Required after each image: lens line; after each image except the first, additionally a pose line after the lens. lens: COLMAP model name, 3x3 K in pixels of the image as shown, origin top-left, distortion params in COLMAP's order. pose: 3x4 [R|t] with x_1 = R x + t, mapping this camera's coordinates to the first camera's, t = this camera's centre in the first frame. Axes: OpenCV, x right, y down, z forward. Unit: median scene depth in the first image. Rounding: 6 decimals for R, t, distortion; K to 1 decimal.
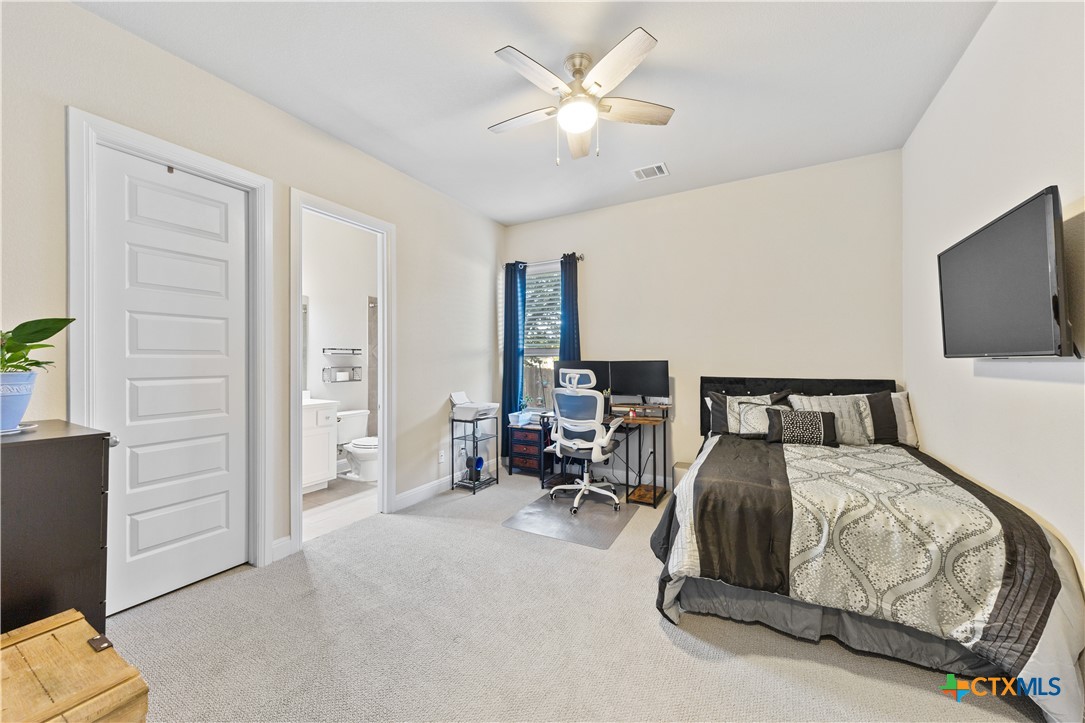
lens RADIAL K [[412.6, 0, 544.6], [0, 412.6, 359.5], [0, 0, 1]] dist [0.003596, -0.000020]
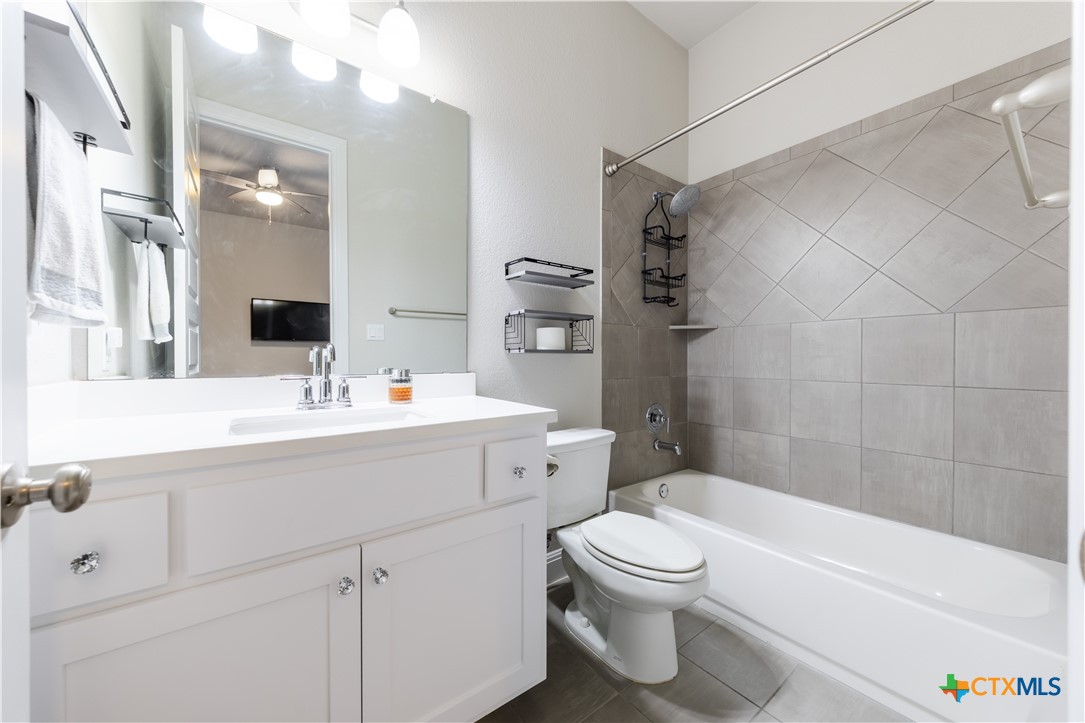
lens RADIAL K [[400.3, 0, 540.2], [0, 400.3, 361.6], [0, 0, 1]] dist [0.000067, 0.000002]
pose [[0.915562, 0.004504, -0.402151, -0.344997], [0.000861, 0.999913, 0.013159, 0.057030], [0.402175, -0.012394, 0.915479, 0.648649]]
